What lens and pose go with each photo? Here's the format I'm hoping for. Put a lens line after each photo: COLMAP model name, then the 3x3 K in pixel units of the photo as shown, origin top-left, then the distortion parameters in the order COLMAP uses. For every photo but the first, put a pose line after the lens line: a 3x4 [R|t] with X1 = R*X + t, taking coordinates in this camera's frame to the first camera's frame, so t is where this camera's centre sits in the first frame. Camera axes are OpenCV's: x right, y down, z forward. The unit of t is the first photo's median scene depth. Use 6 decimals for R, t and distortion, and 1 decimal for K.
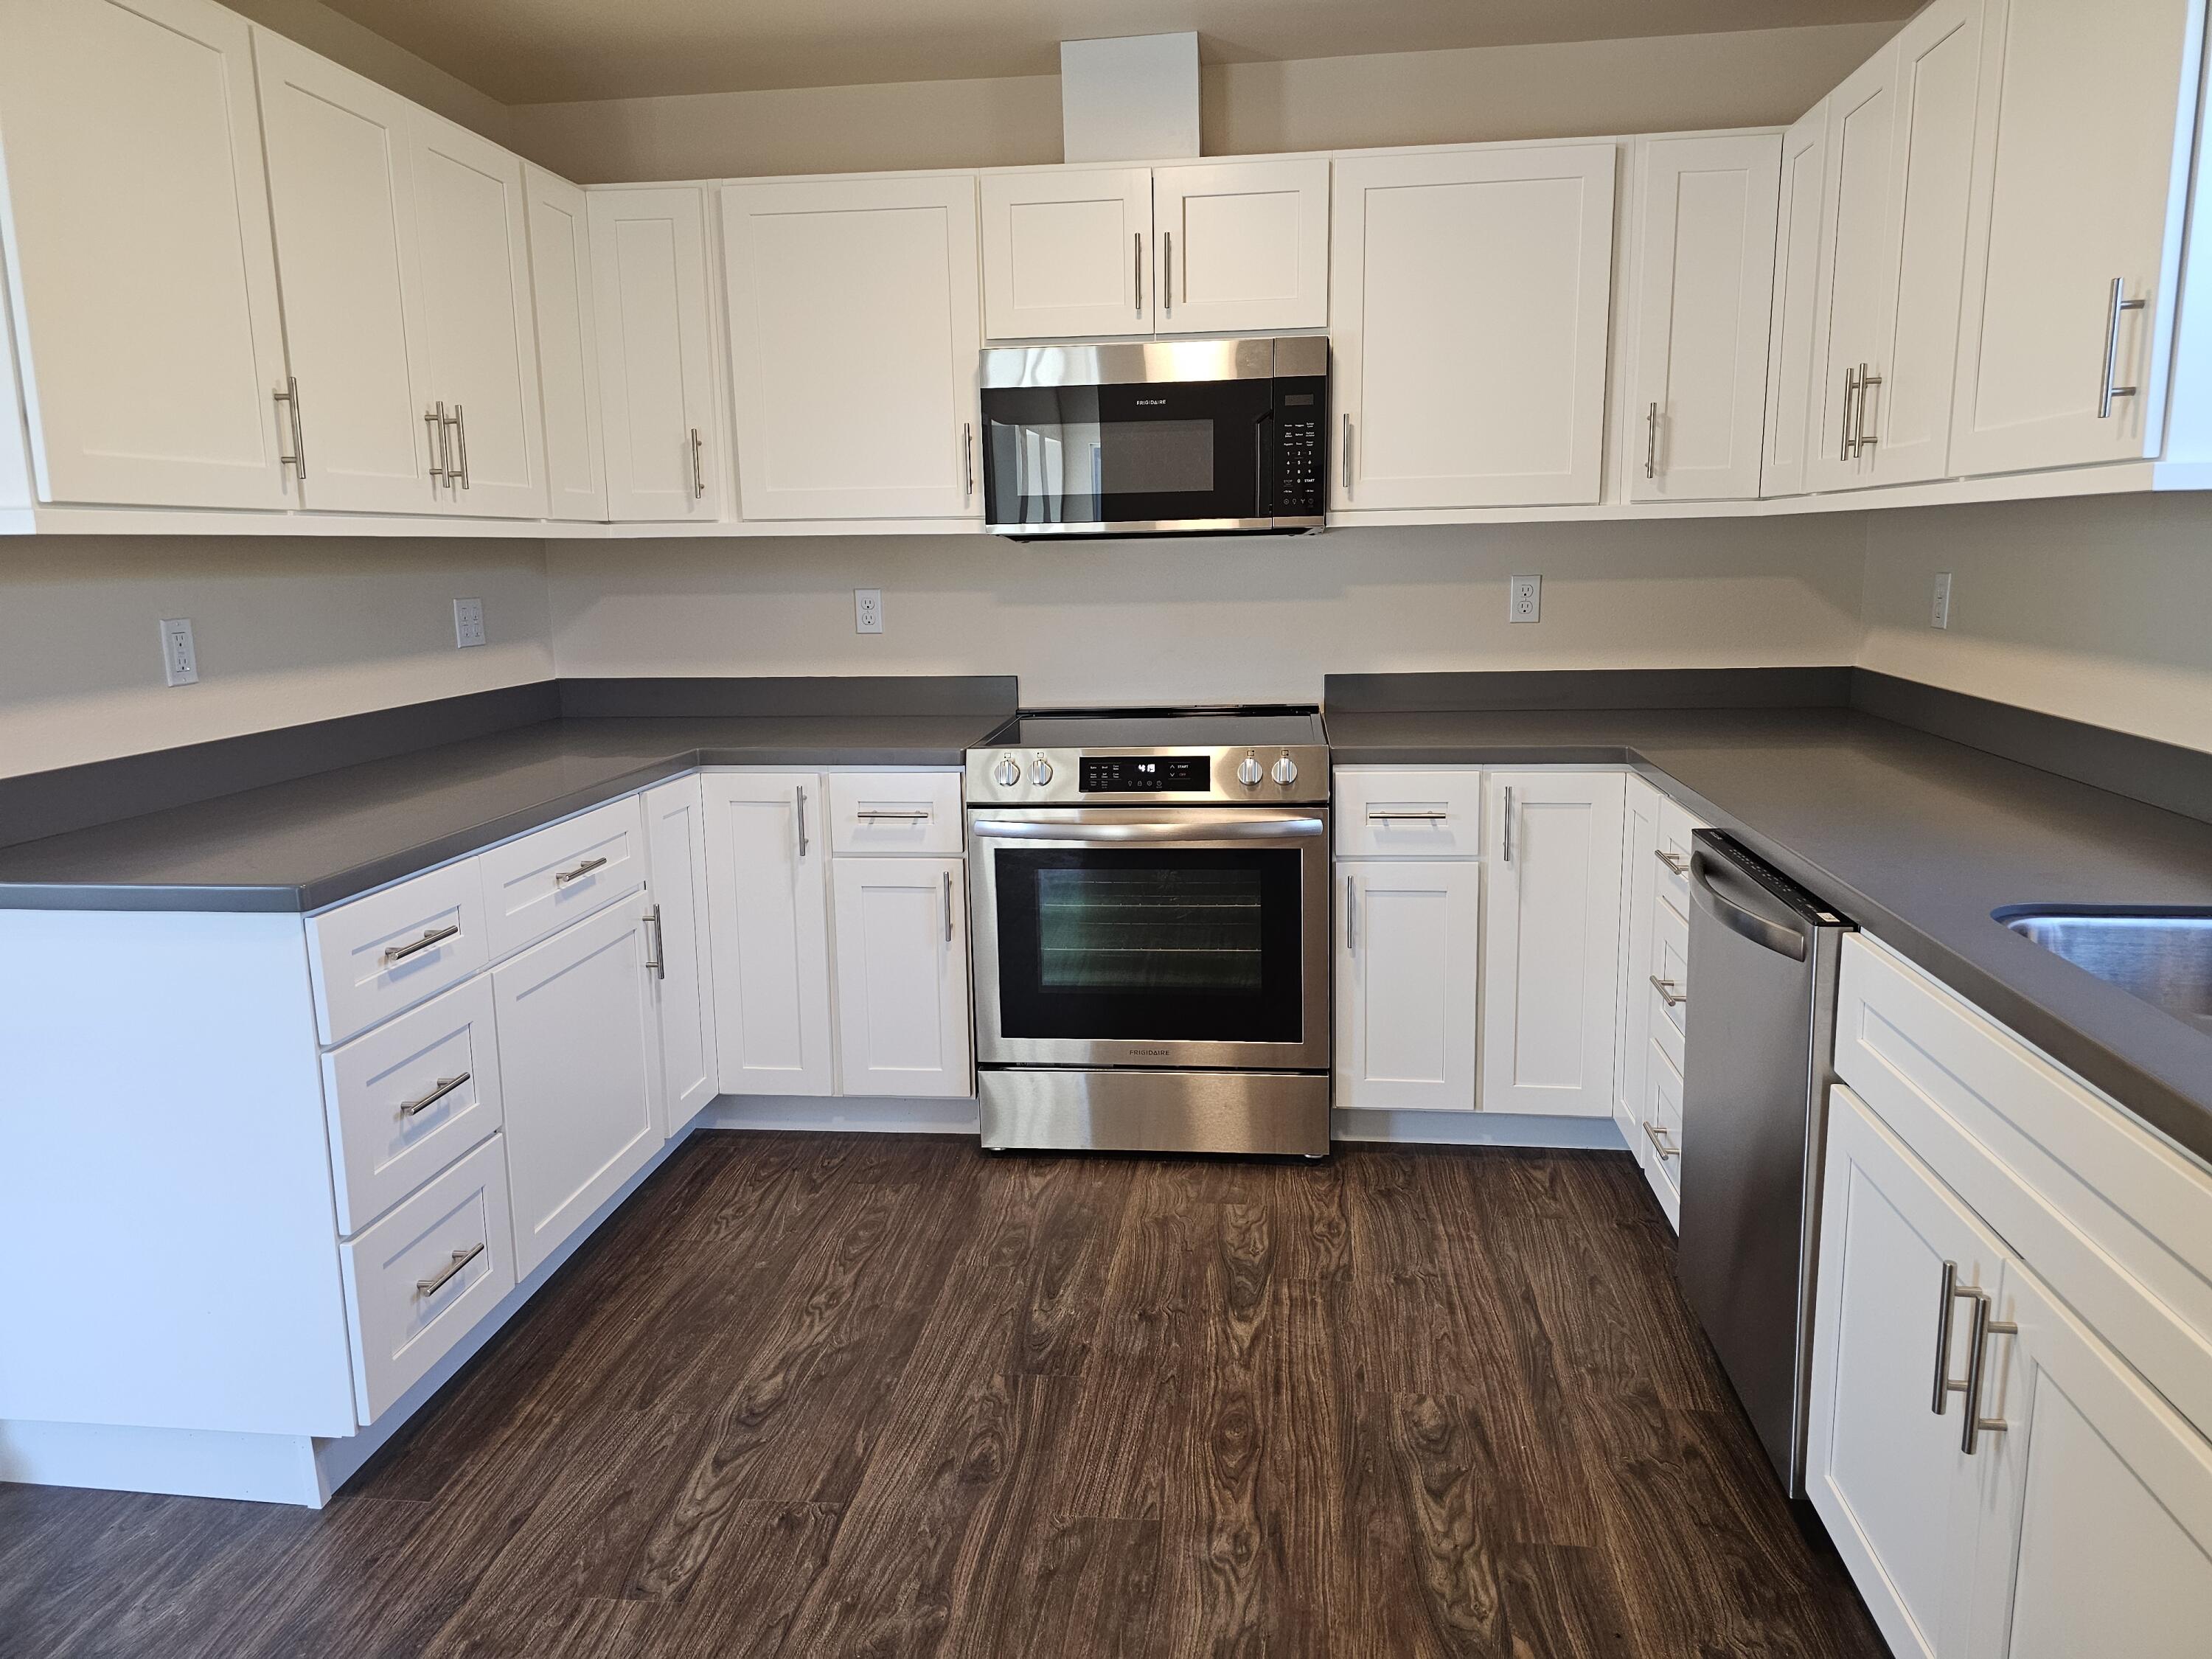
lens RADIAL K [[1479.0, 0, 1119.4], [0, 1479.0, 791.0], [0, 0, 1]] dist [0.060197, -0.045428]
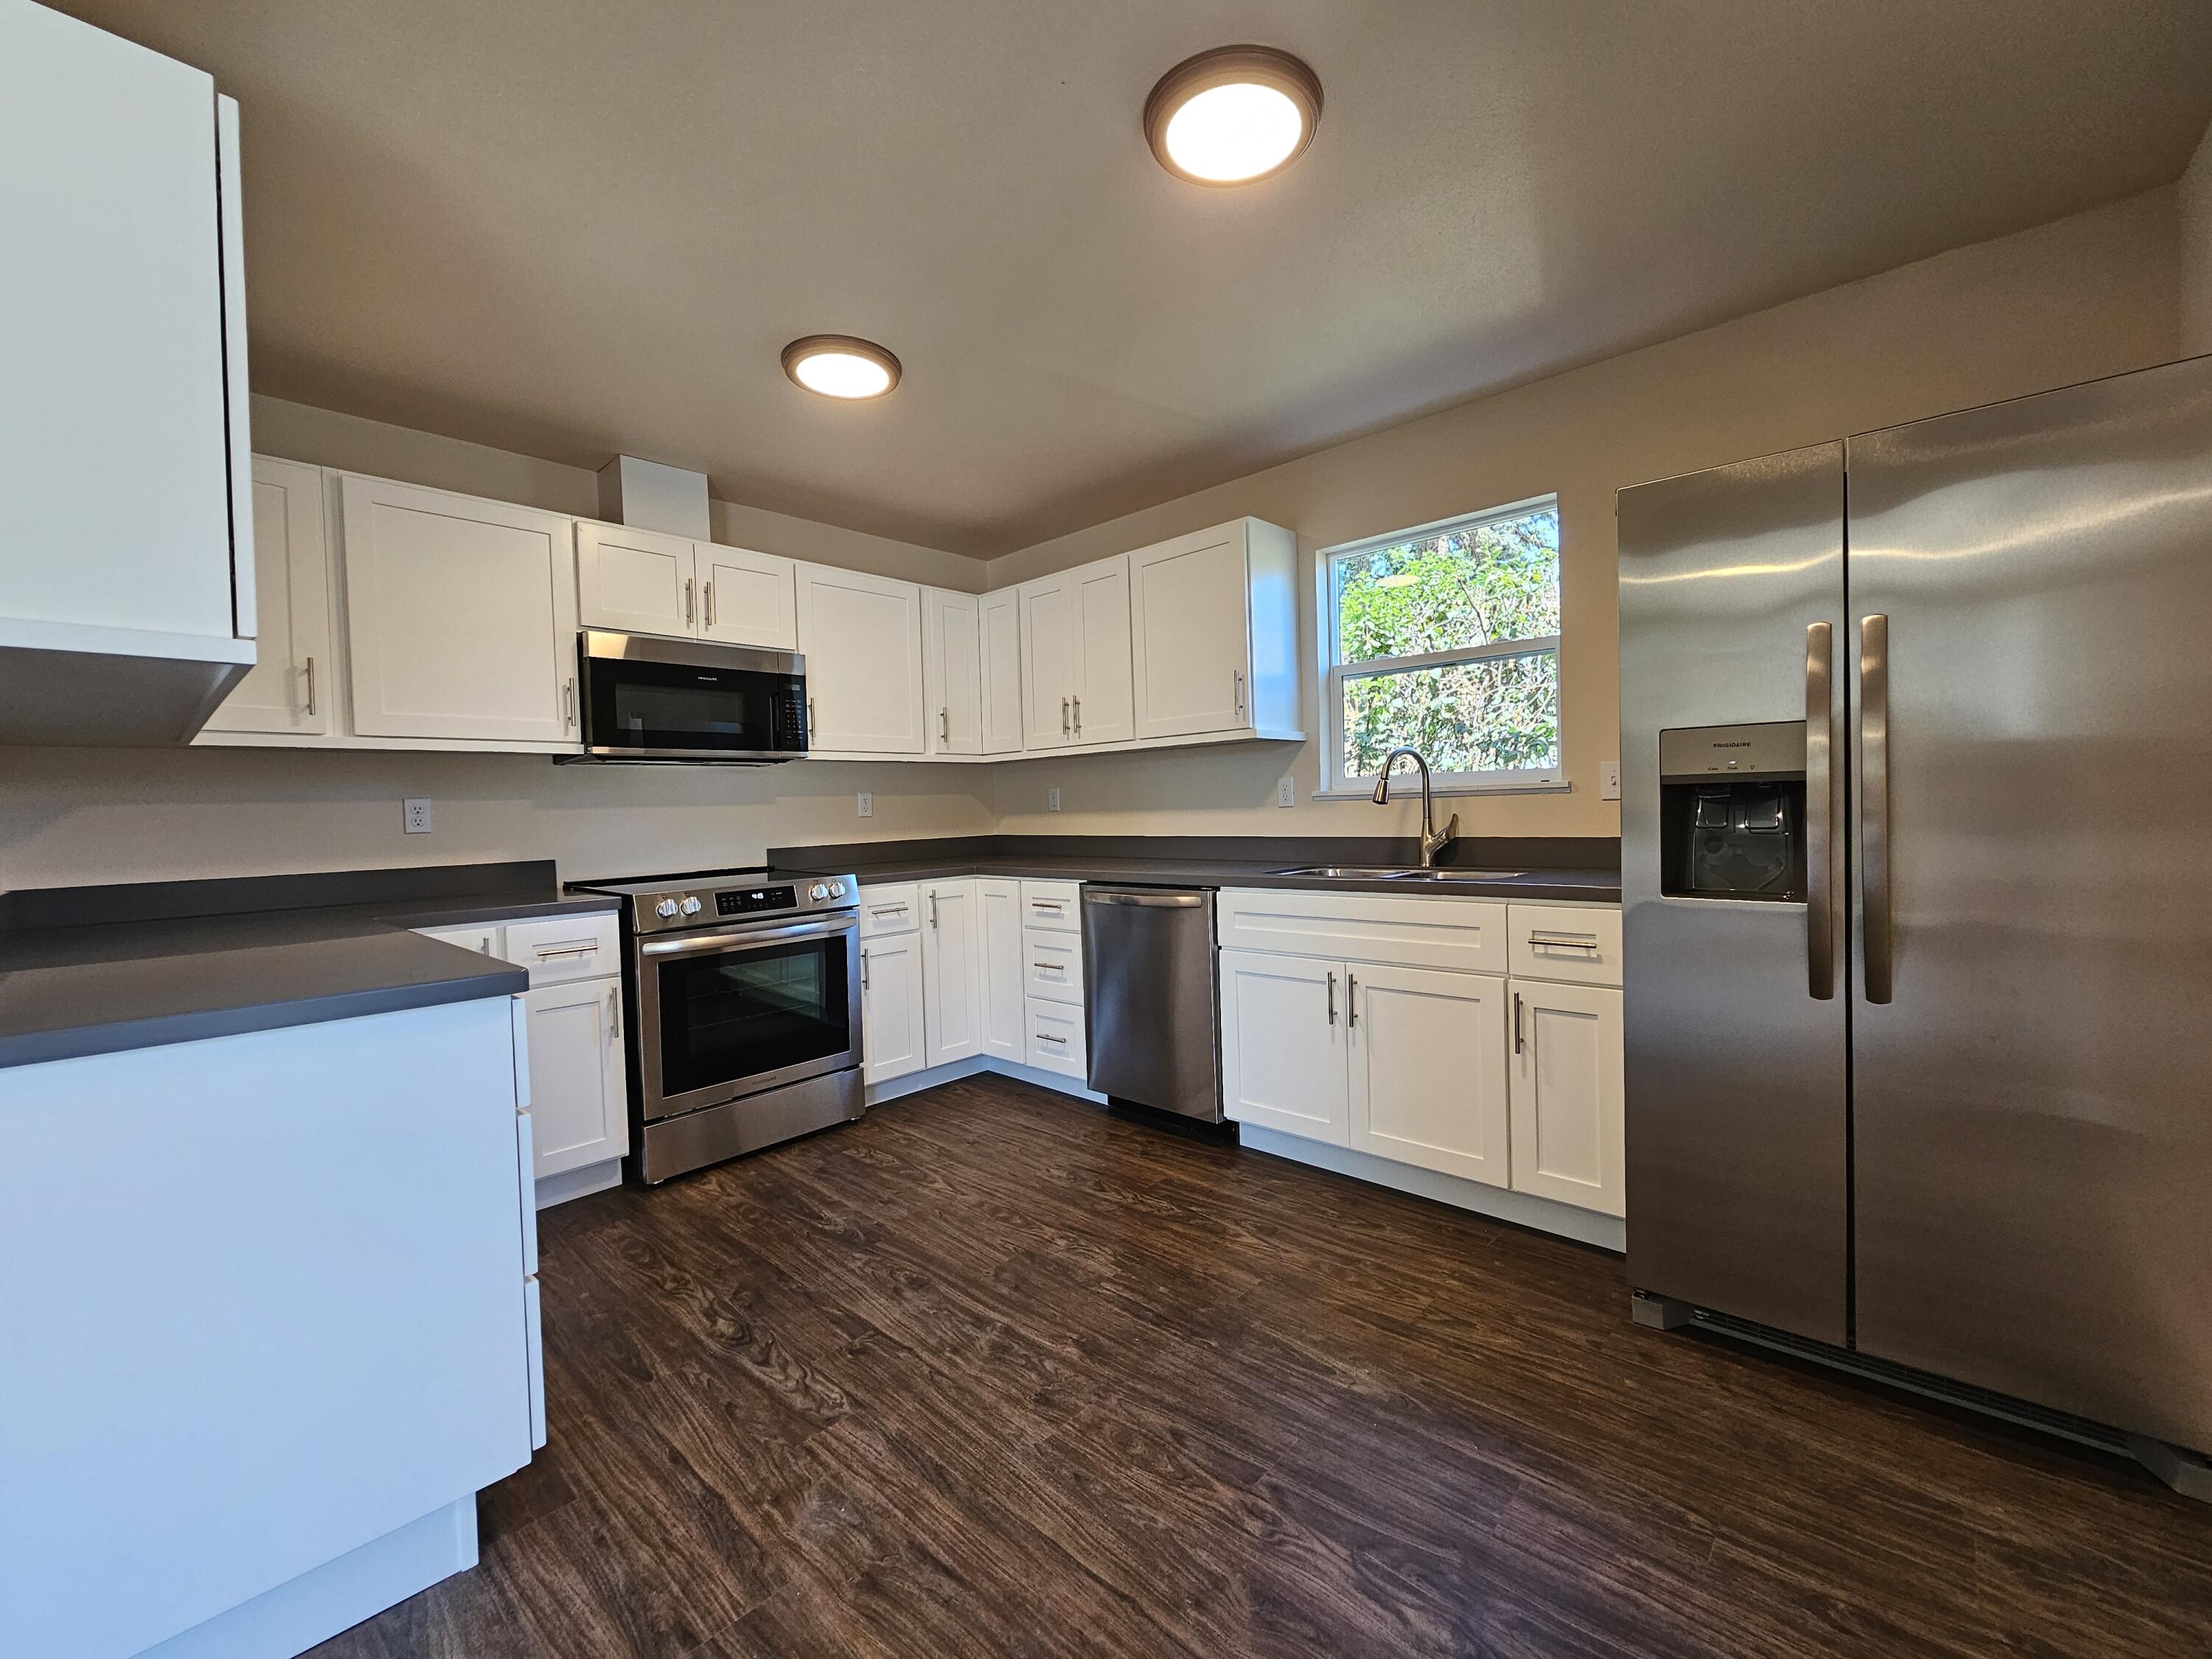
lens RADIAL K [[904.5, 0, 1116.4], [0, 904.5, 815.2], [0, 0, 1]] dist [-0.002790, -0.000201]
pose [[0.579946, -0.005998, 0.814633, -0.559060], [0.149664, 0.983737, -0.099304, 0.053882], [-0.800789, 0.179512, 0.571412, 0.110081]]
